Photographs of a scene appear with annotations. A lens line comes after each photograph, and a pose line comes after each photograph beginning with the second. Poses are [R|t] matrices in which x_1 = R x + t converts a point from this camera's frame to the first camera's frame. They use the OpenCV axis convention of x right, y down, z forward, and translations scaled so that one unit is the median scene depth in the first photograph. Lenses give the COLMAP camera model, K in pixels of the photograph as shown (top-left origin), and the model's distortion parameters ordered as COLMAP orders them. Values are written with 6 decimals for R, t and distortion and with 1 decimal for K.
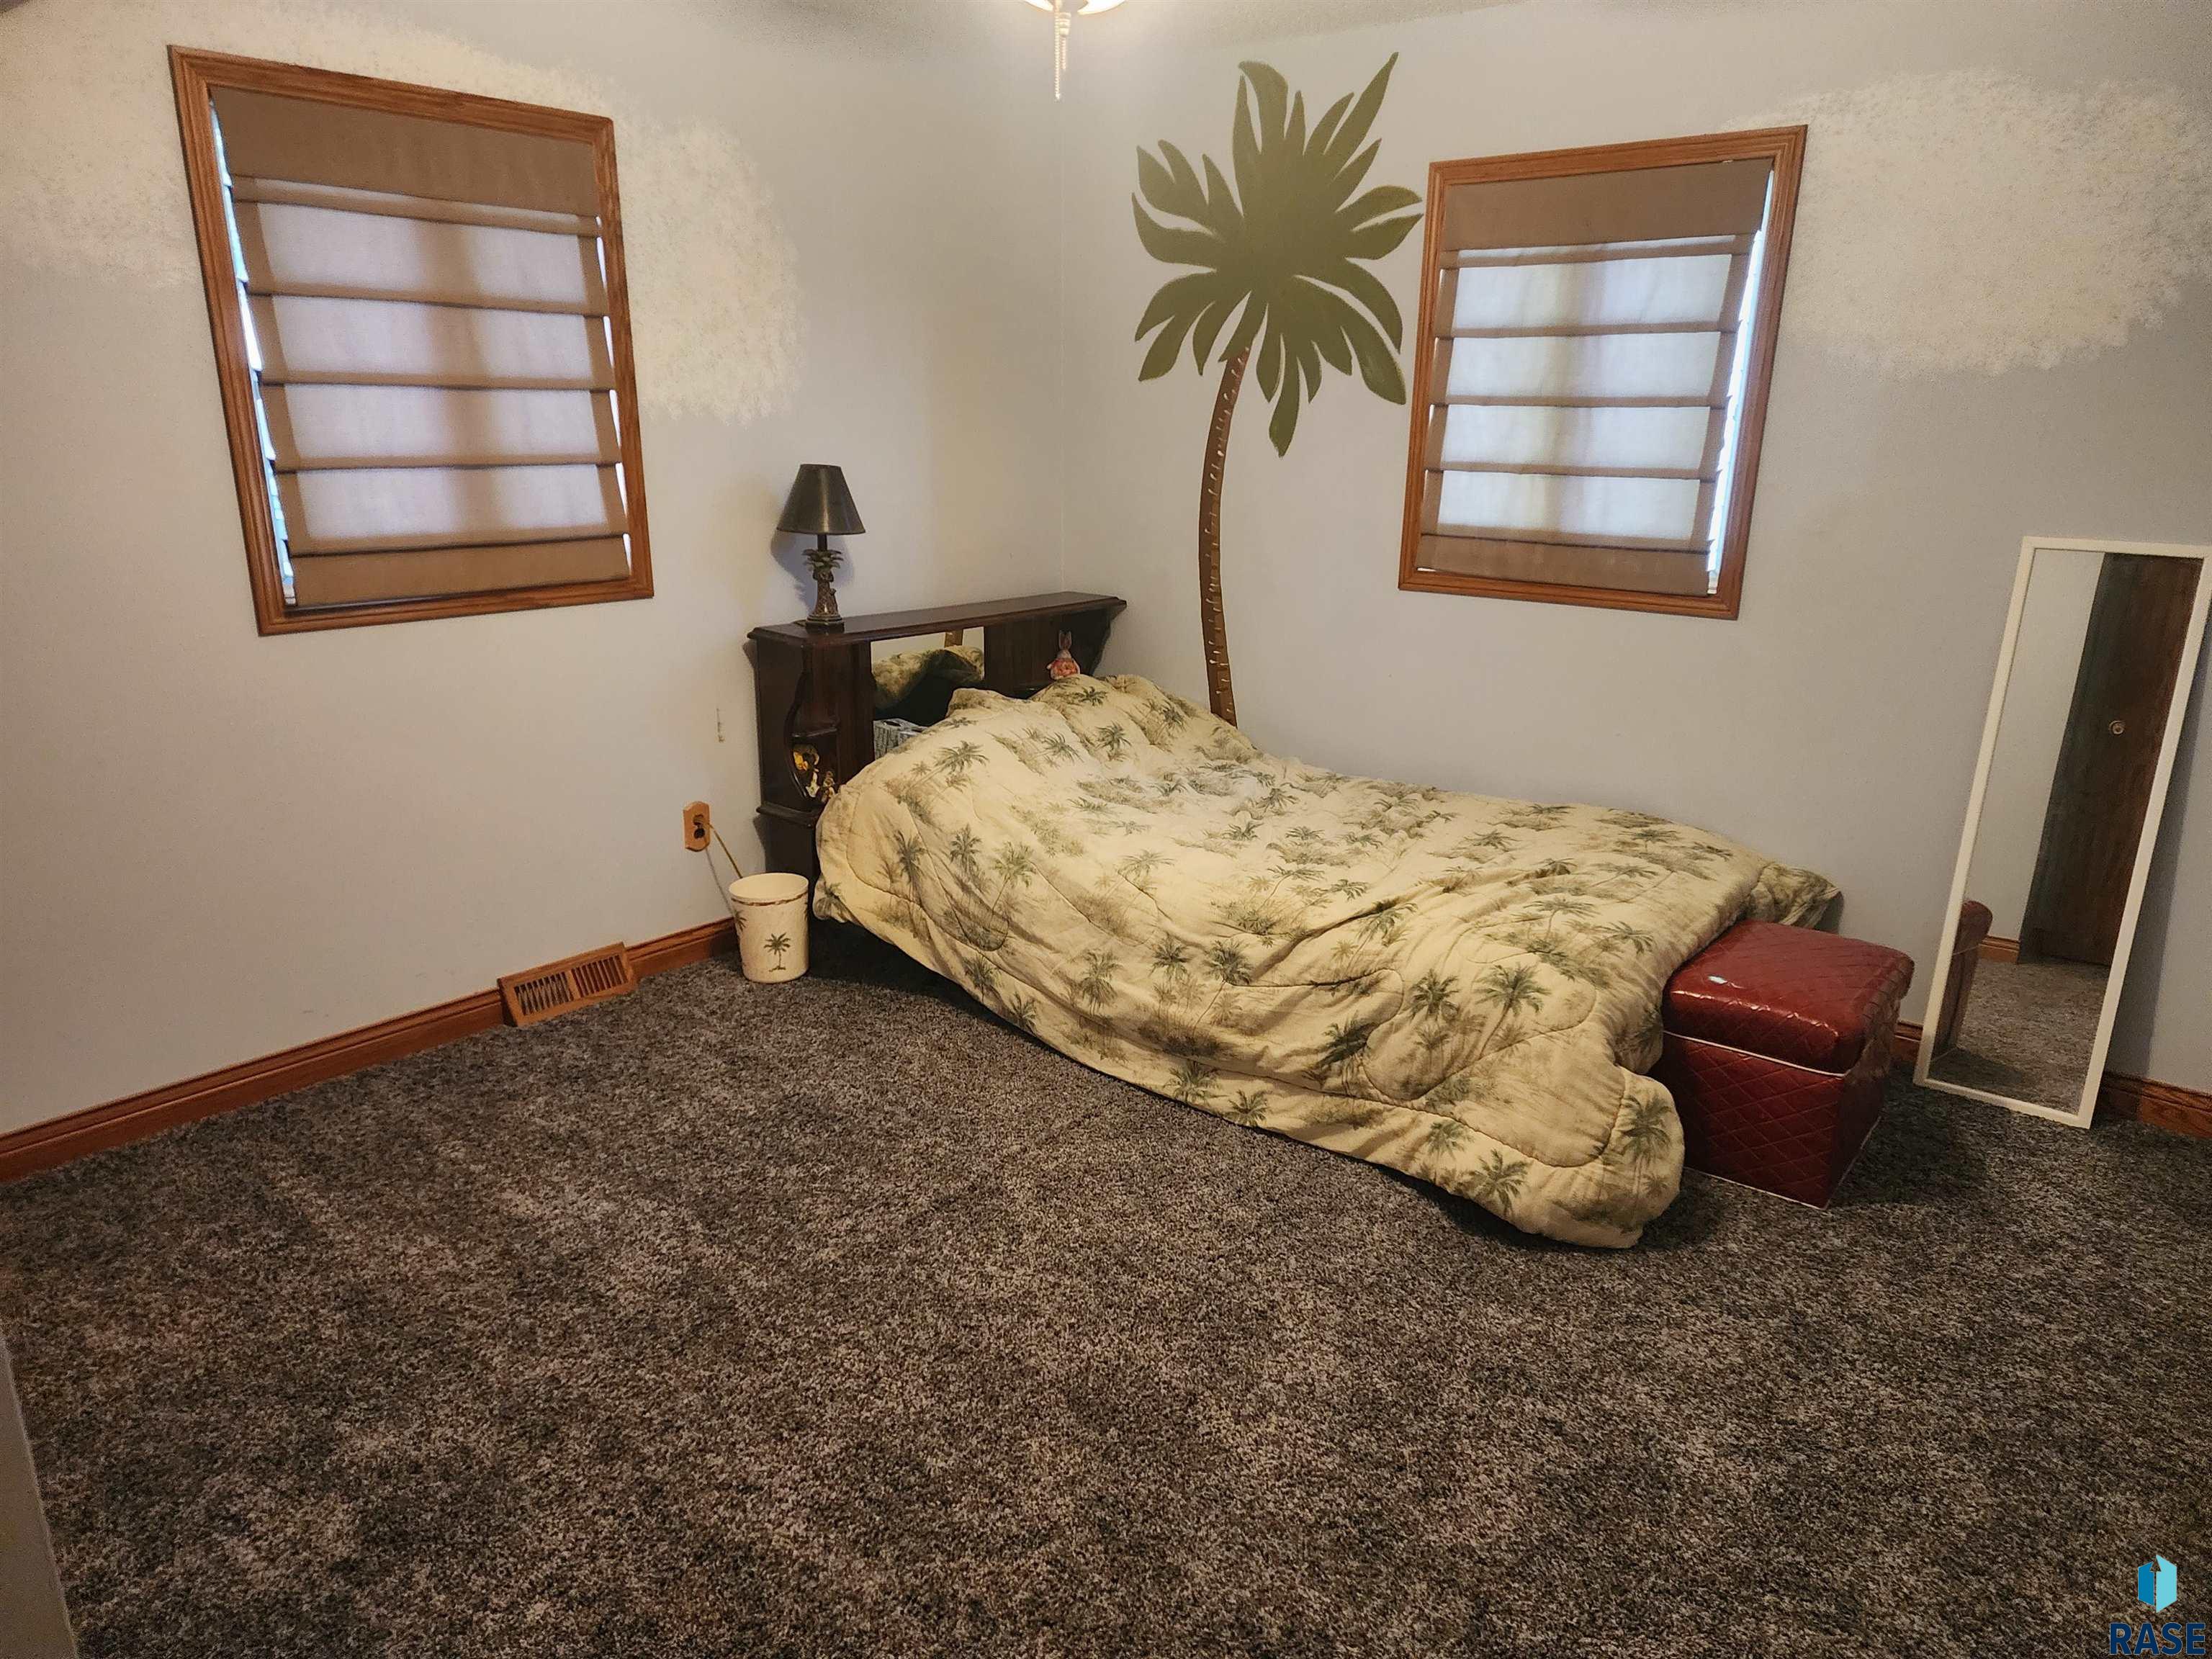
lens RADIAL K [[1463.1, 0, 1112.0], [0, 1463.1, 850.1], [0, 0, 1]] dist [0.050865, -0.050528]
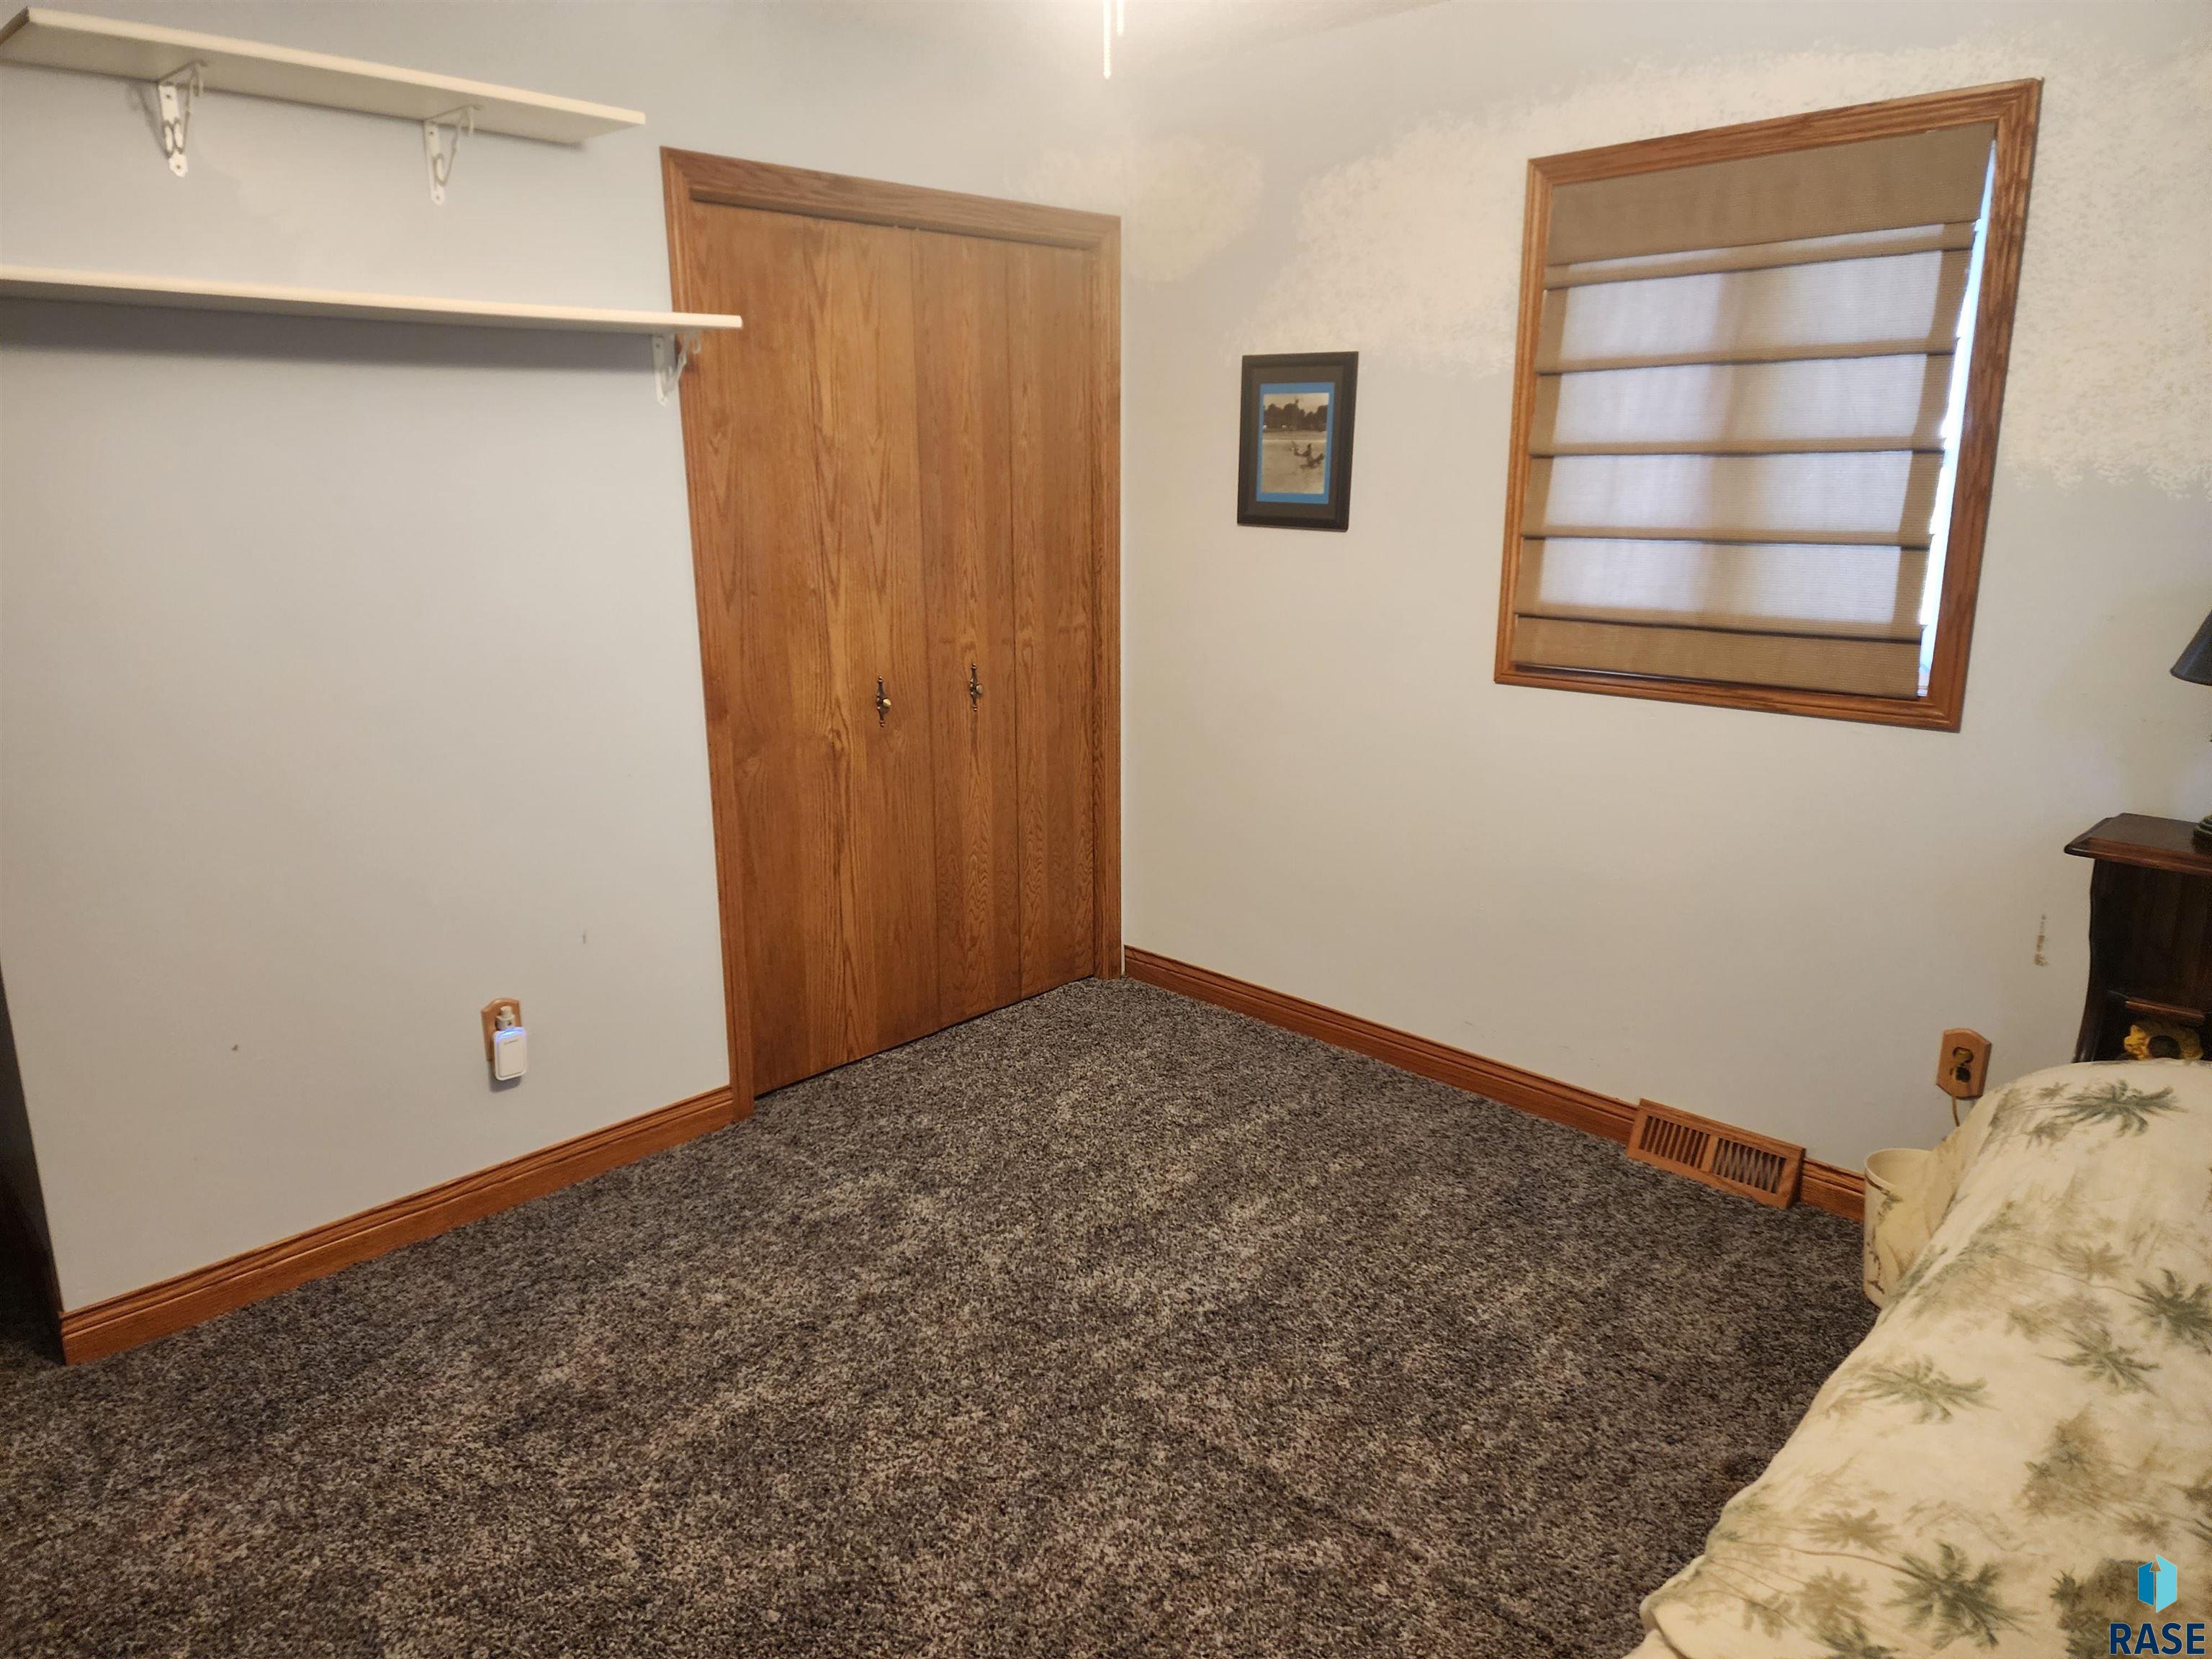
lens RADIAL K [[1463.1, 0, 1108.7], [0, 1463.1, 818.4], [0, 0, 1]] dist [0.050865, -0.050528]
pose [[-0.095949, 0.218859, -0.971028, 0.503413], [-0.286862, 0.928060, 0.237520, -0.213852], [0.953155, 0.301340, -0.026264, 0.735822]]
